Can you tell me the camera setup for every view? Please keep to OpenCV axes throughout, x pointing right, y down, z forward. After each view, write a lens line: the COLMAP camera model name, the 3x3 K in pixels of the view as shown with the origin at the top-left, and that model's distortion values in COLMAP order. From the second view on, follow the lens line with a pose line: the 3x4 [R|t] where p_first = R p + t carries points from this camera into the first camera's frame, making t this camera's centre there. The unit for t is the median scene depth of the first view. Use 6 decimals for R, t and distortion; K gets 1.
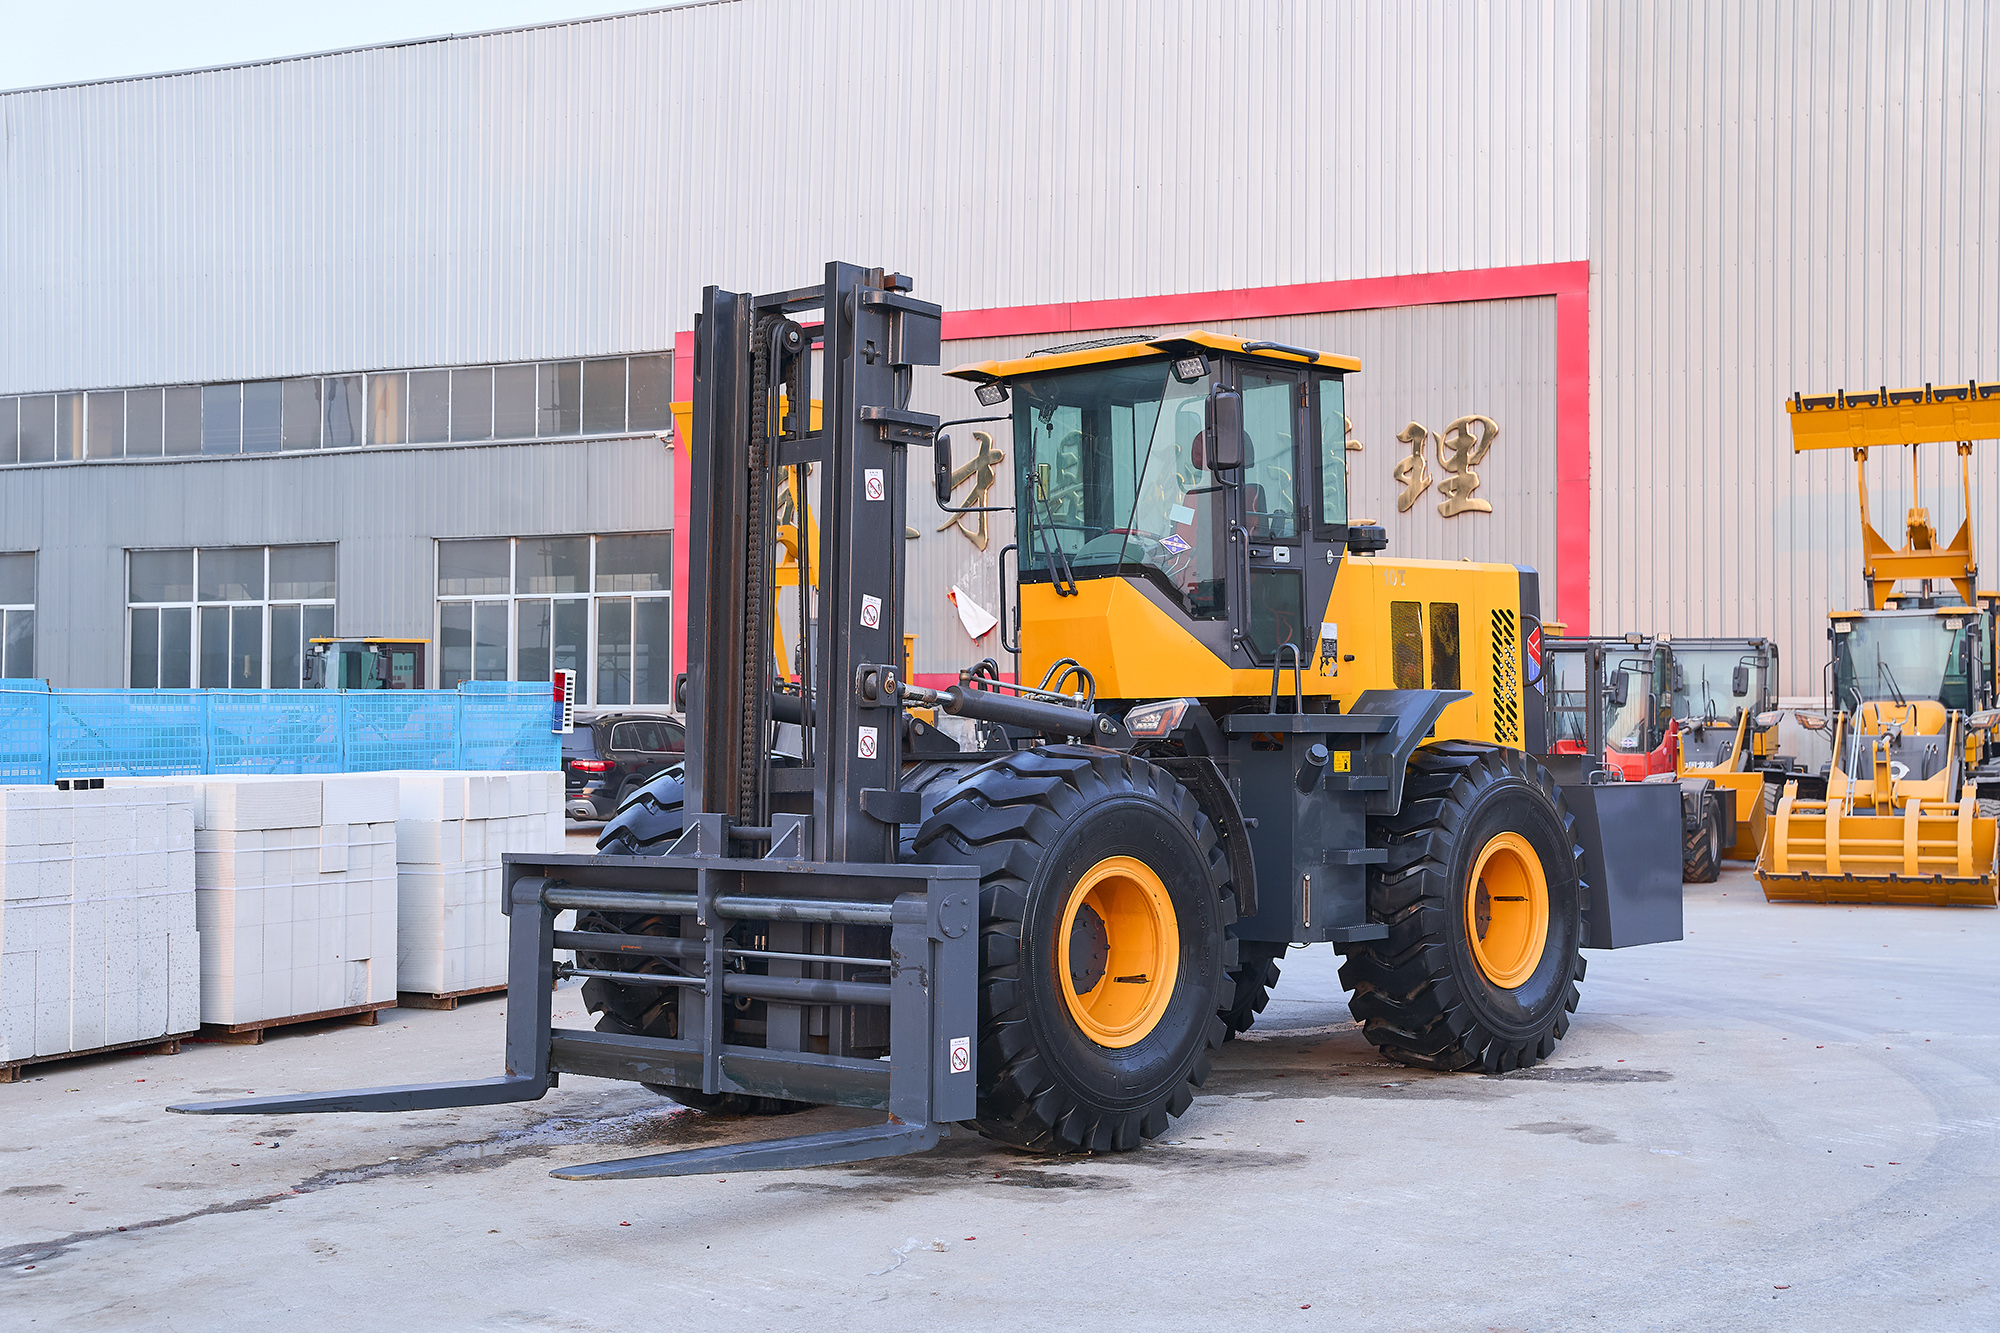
lens RADIAL K [[2571.0, 0, 991.1], [0, 2571.0, 673.4], [0, 0, 1]] dist [0.006529, 0.403552]
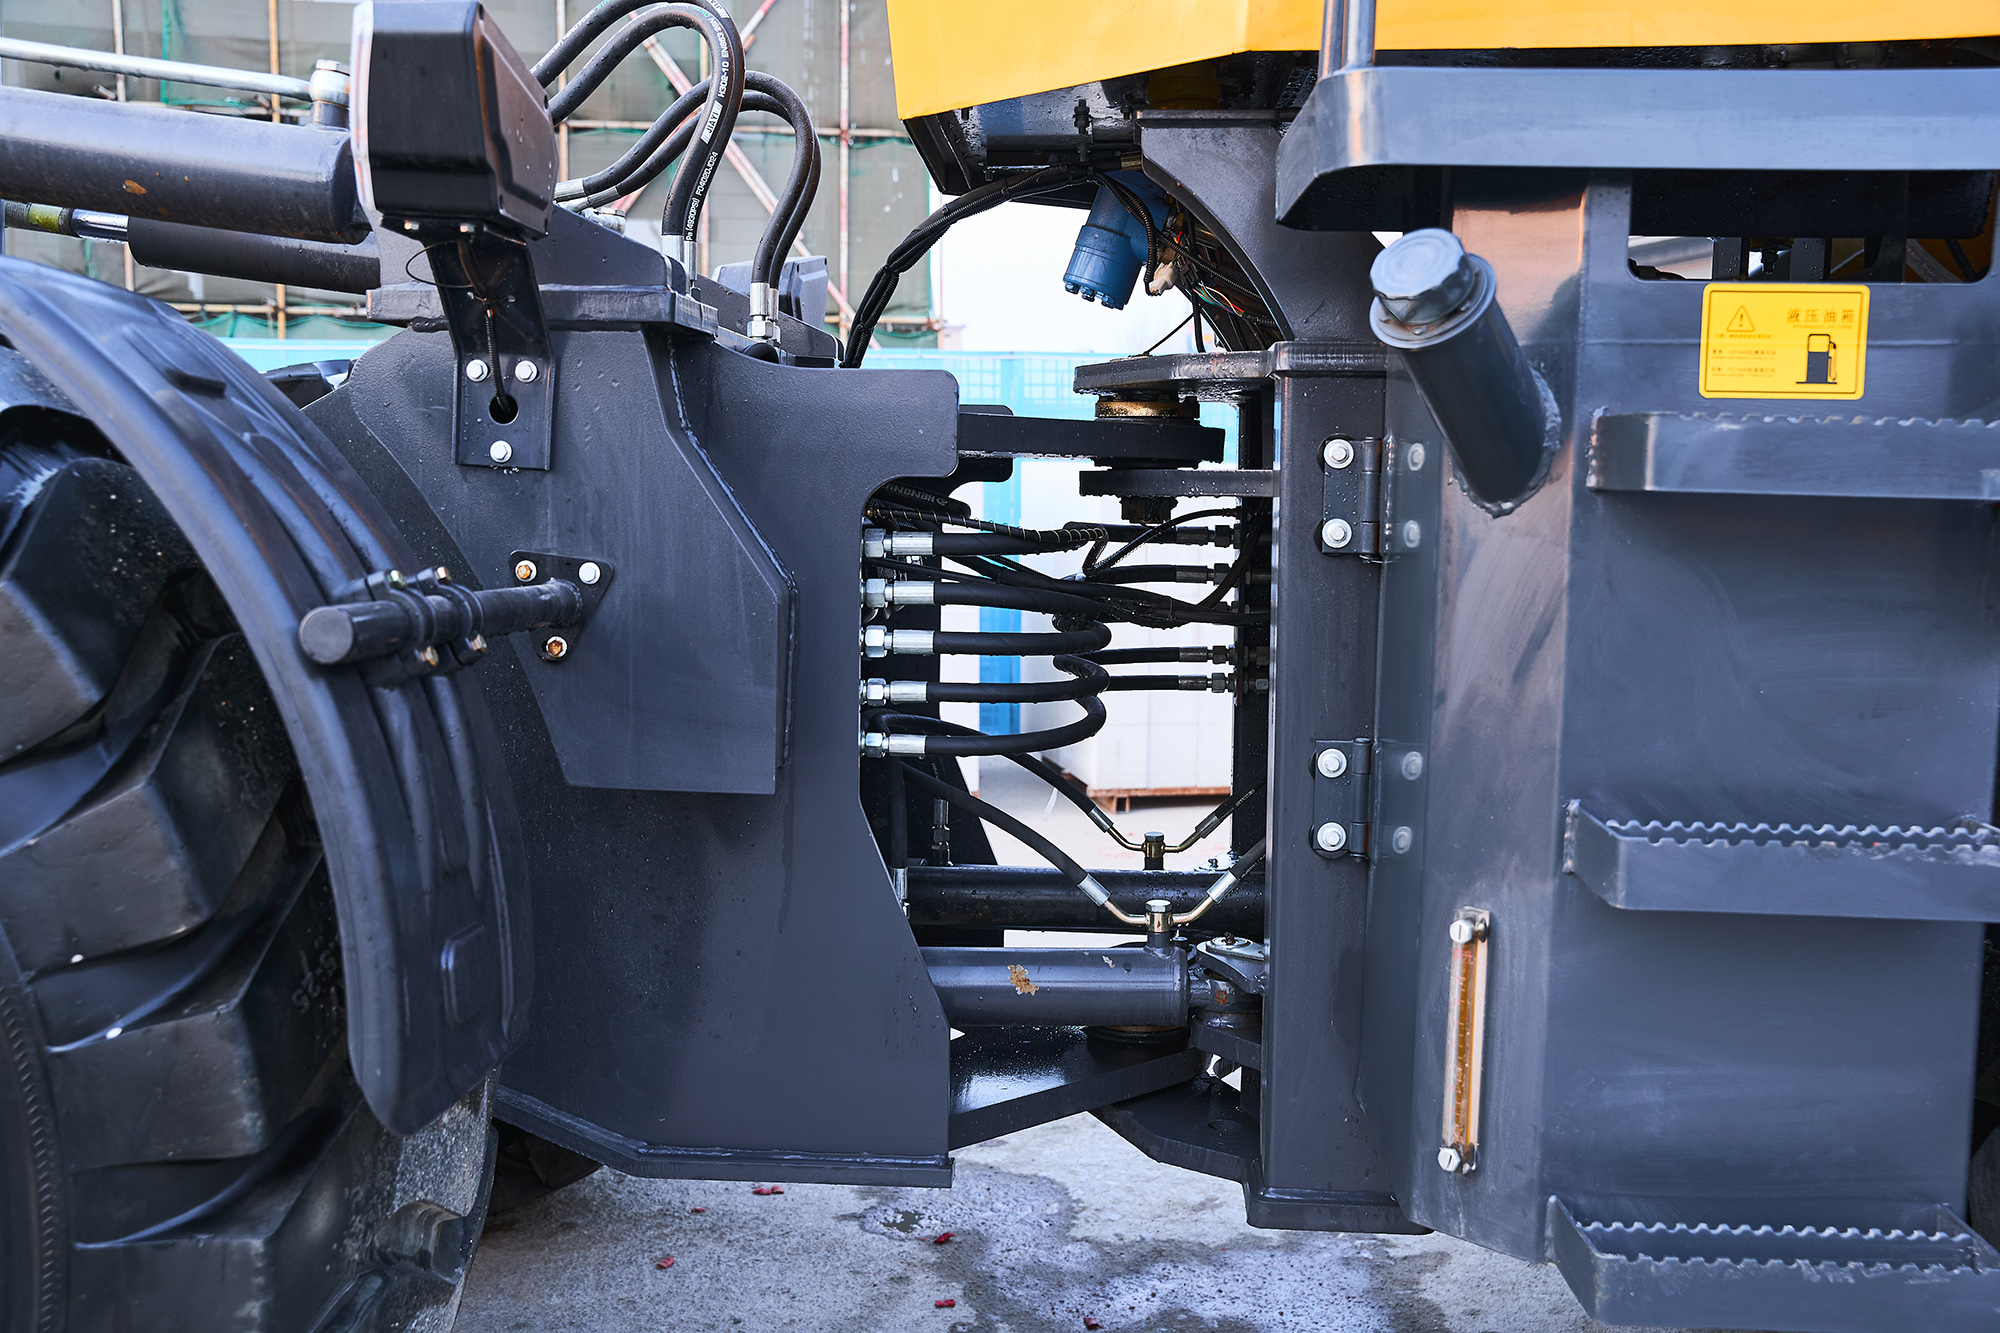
lens RADIAL K [[1968.1, 0, 1000.0], [0, 1968.1, 666.5], [0, 0, 1]] dist [-0.010698, 0.000354]
pose [[0.604027, 0.095248, -0.791252, 0.214350], [0.003626, 0.992494, 0.122241, 0.039597], [0.796956, -0.076707, 0.599147, 0.861349]]
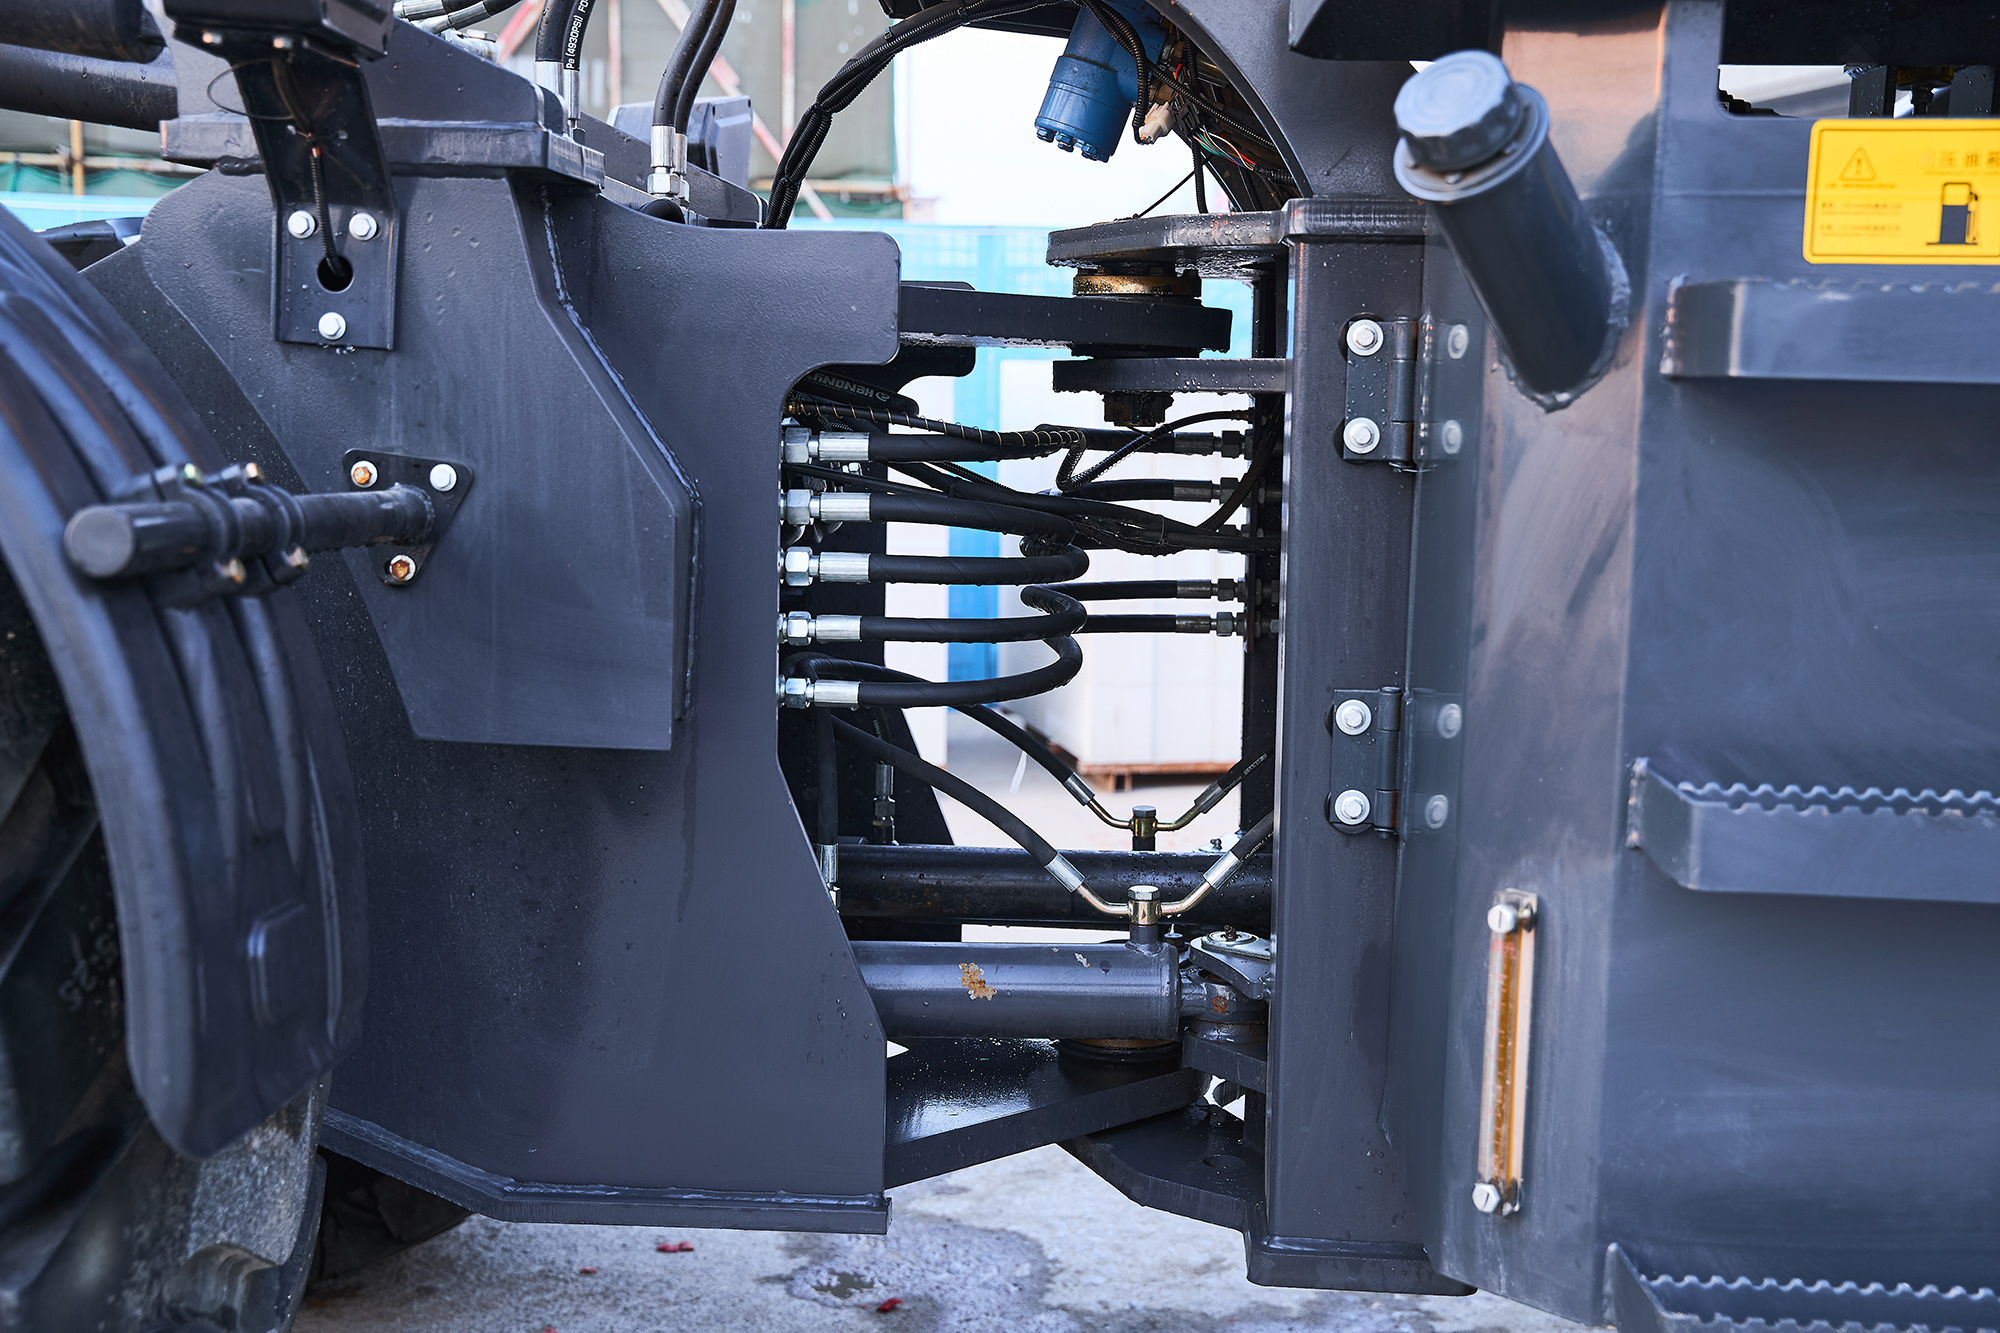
lens RADIAL K [[2418.0, 0, 993.9], [0, 2418.0, 666.7], [0, 0, 1]] dist [0.061159, 0.061437]
pose [[0.607302, 0.114722, -0.786145, 0.216900], [-0.003268, 0.989872, 0.141927, 0.041105], [0.794465, -0.083623, 0.601526, 0.862605]]
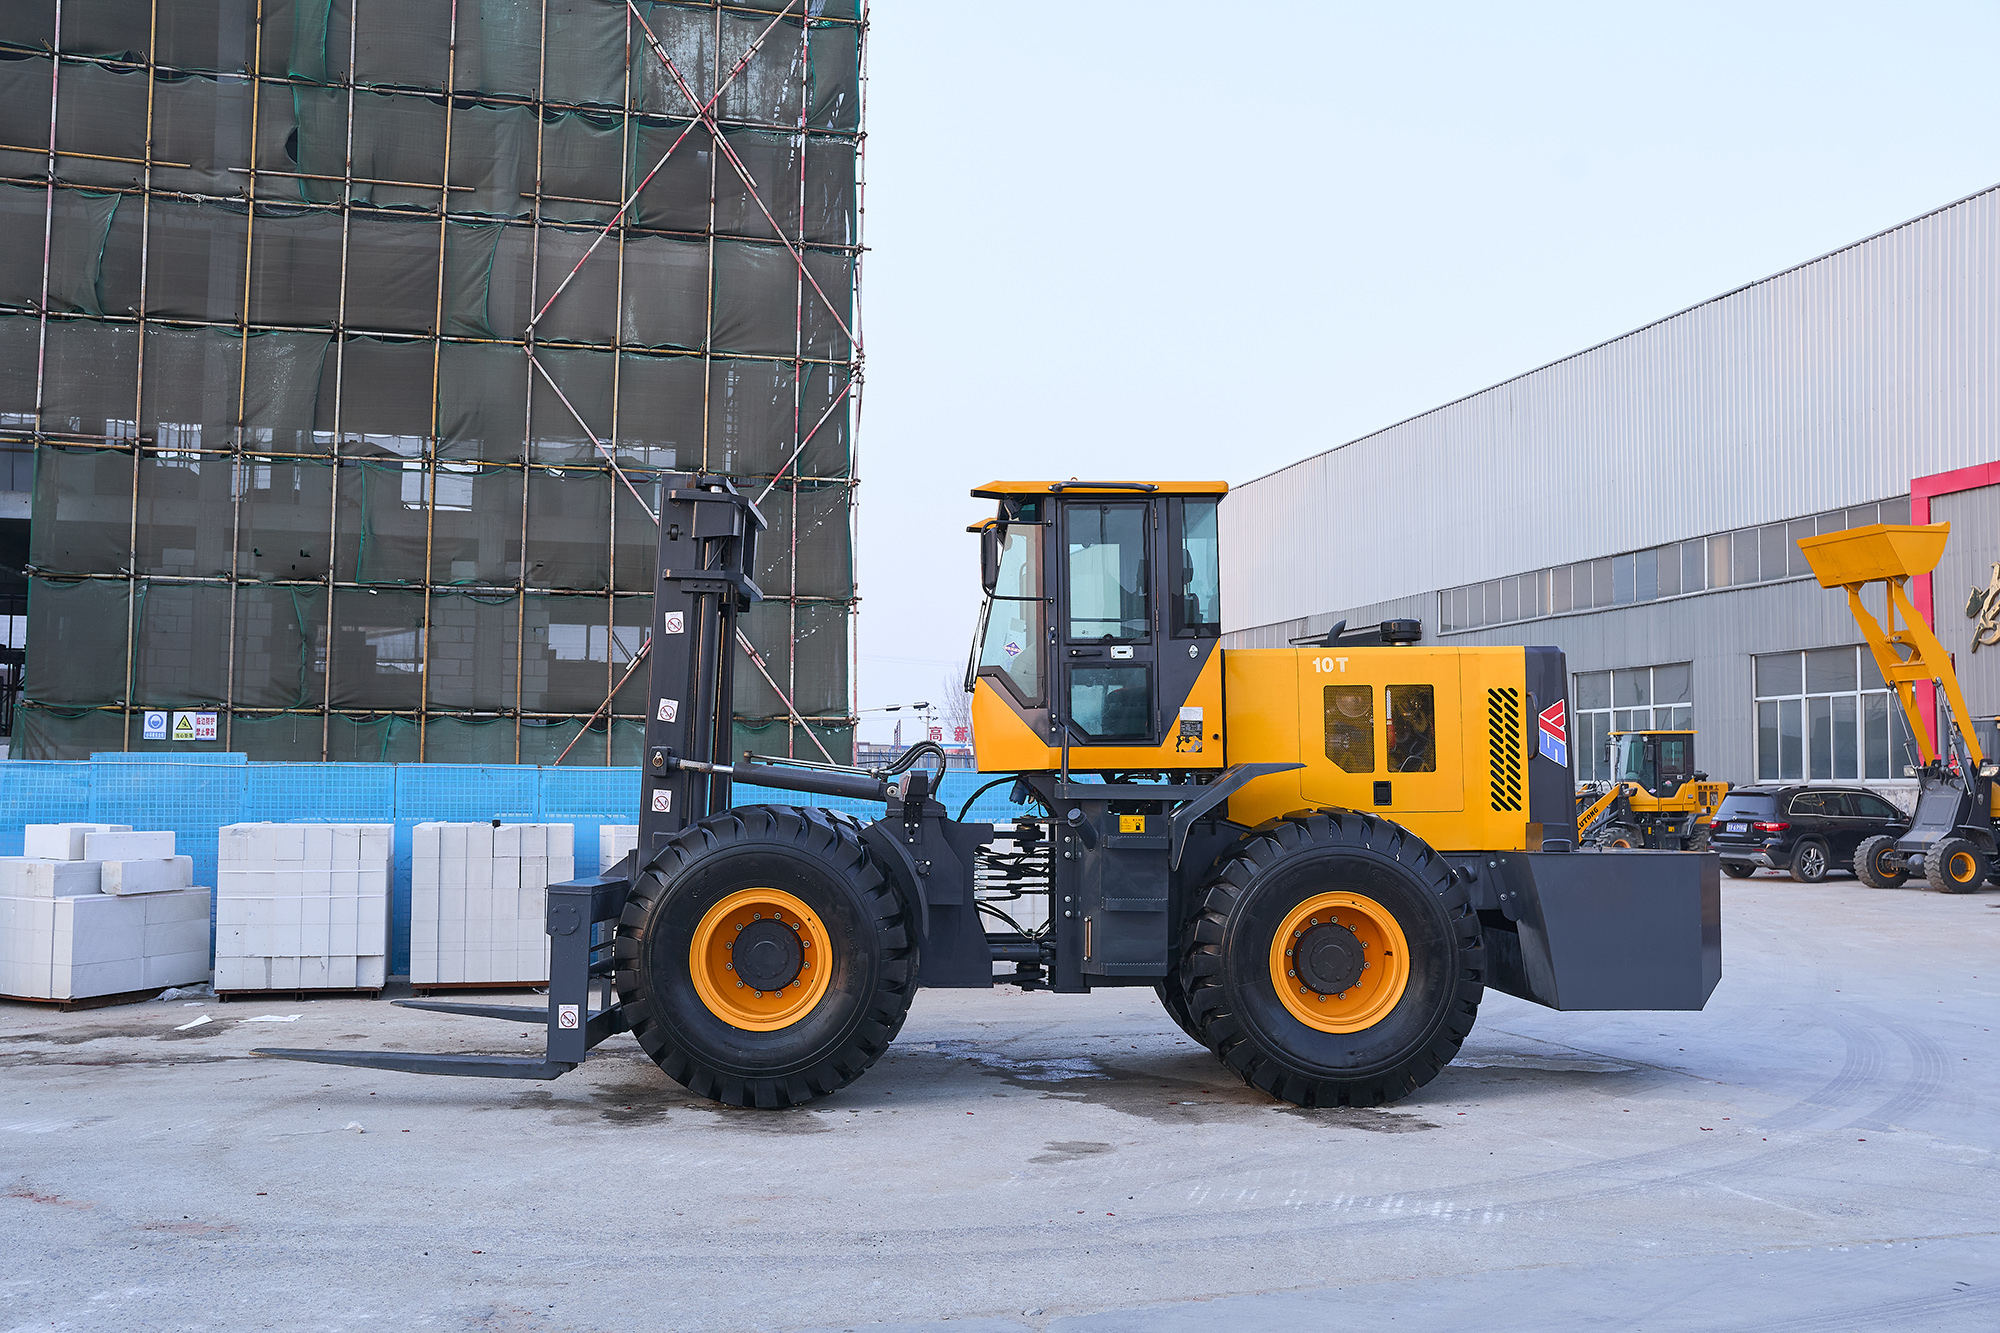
lens RADIAL K [[1752.1, 0, 1000.0], [0, 1752.1, 666.5], [0, 0, 1]] dist [-0.114671, 0.220835]
pose [[0.673862, -0.046259, -0.737408, 0.688713], [0.006909, 0.998389, -0.056317, 0.006727], [0.738825, 0.032855, 0.673096, 0.404667]]
